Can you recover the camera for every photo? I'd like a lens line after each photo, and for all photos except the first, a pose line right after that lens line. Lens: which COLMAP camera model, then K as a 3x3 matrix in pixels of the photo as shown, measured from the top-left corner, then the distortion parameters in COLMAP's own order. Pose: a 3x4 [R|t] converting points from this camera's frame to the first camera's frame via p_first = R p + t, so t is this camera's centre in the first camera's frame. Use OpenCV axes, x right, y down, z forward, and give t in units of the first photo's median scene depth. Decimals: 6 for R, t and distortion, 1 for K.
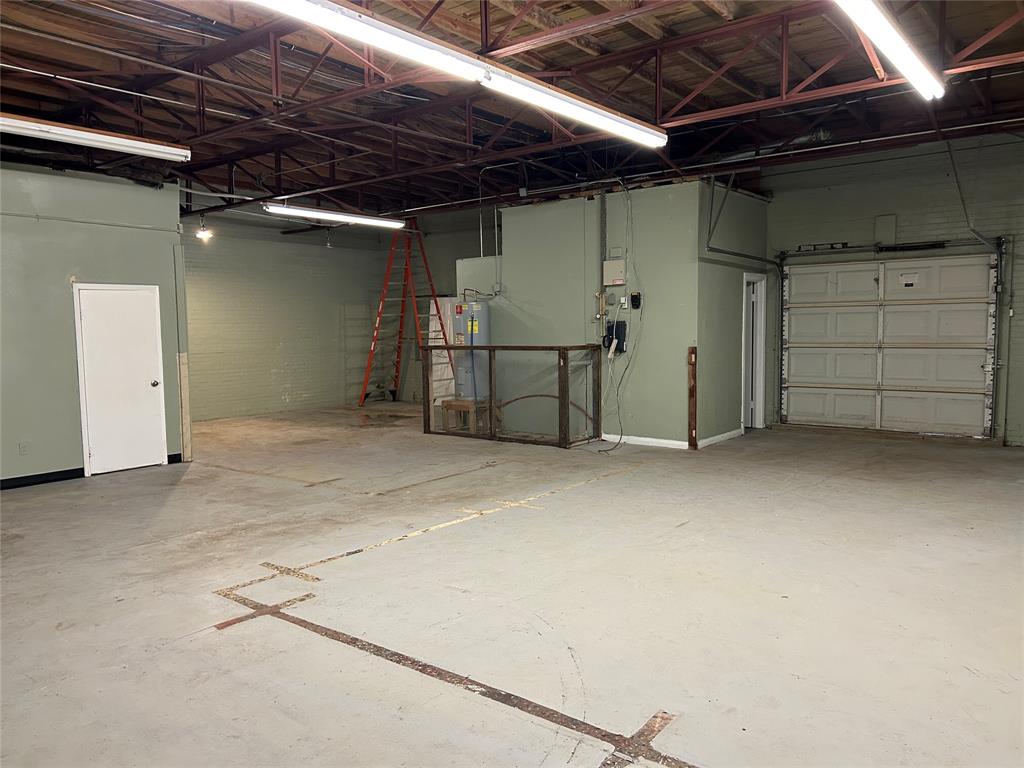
lens RADIAL K [[767.4, 0, 512.0], [0, 767.4, 384.0], [0, 0, 1]] dist [0.050891, -0.058763]
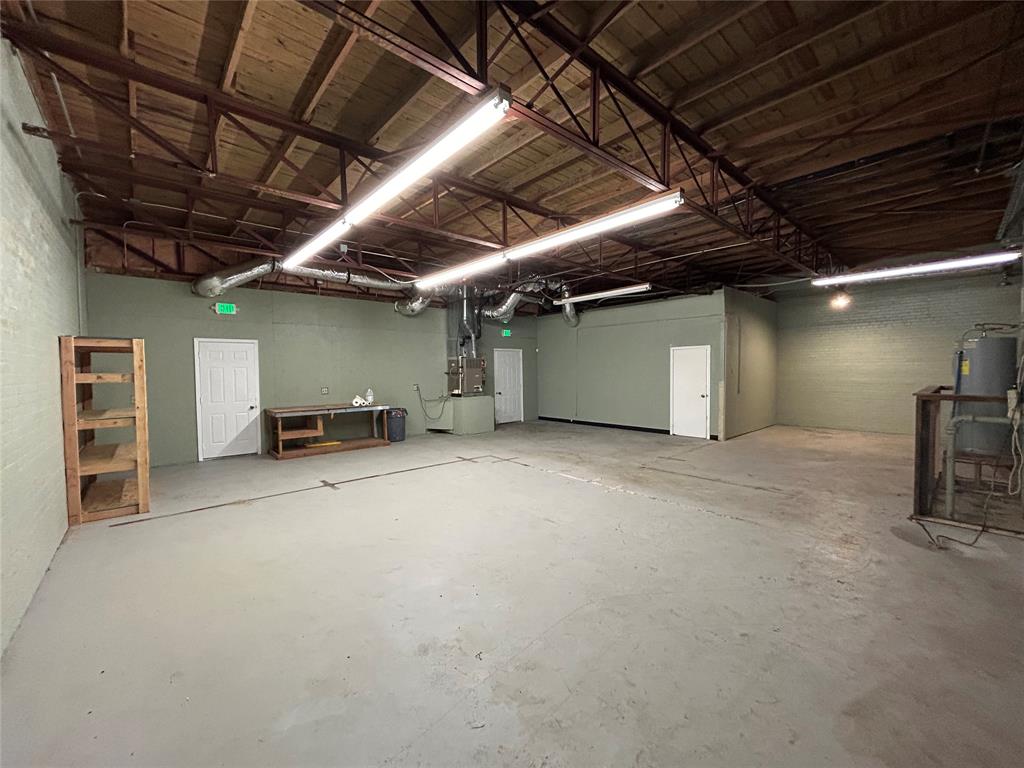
lens RADIAL K [[411.3, 0, 512.5], [0, 411.3, 384.5], [0, 0, 1]] dist [-0.001962, 0.000416]
pose [[-0.178124, 0.053312, -0.982563, 0.562238], [-0.058811, 0.996169, 0.064712, -0.060111], [0.982249, 0.069312, -0.174307, 0.630919]]
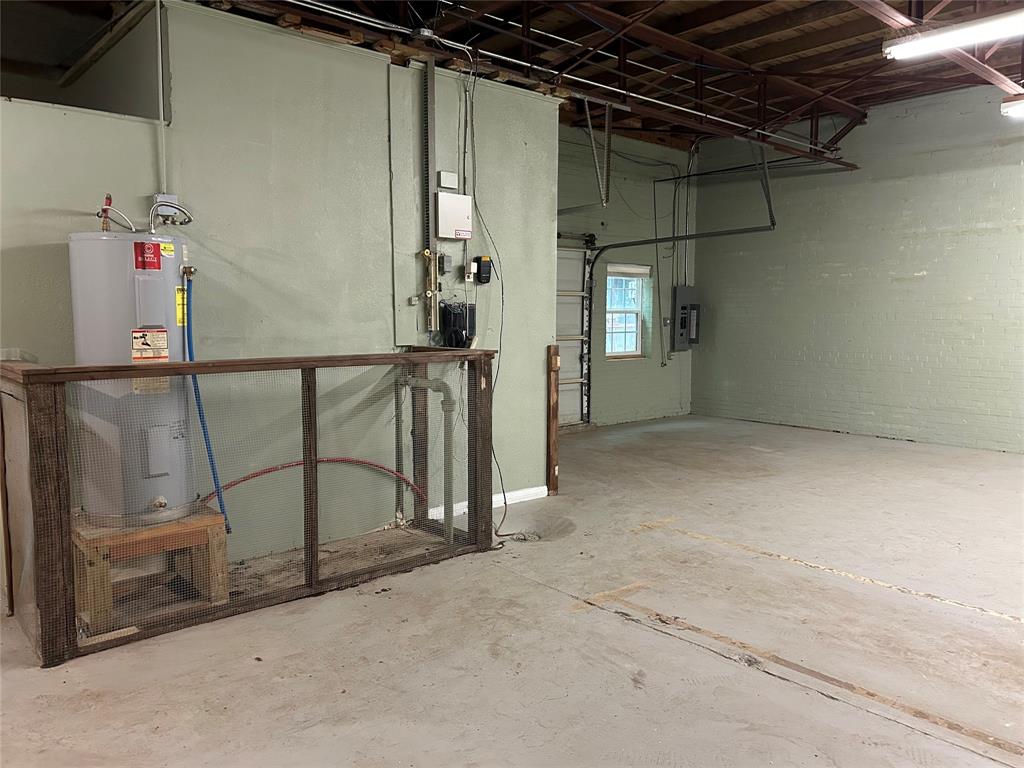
lens RADIAL K [[766.4, 0, 505.6], [0, 766.4, 385.1], [0, 0, 1]] dist [0.042792, -0.051147]
pose [[0.188464, -0.077934, 0.978983, -0.415614], [0.066143, 0.995590, 0.066523, -0.057957], [-0.979850, 0.052216, 0.192788, 0.865623]]
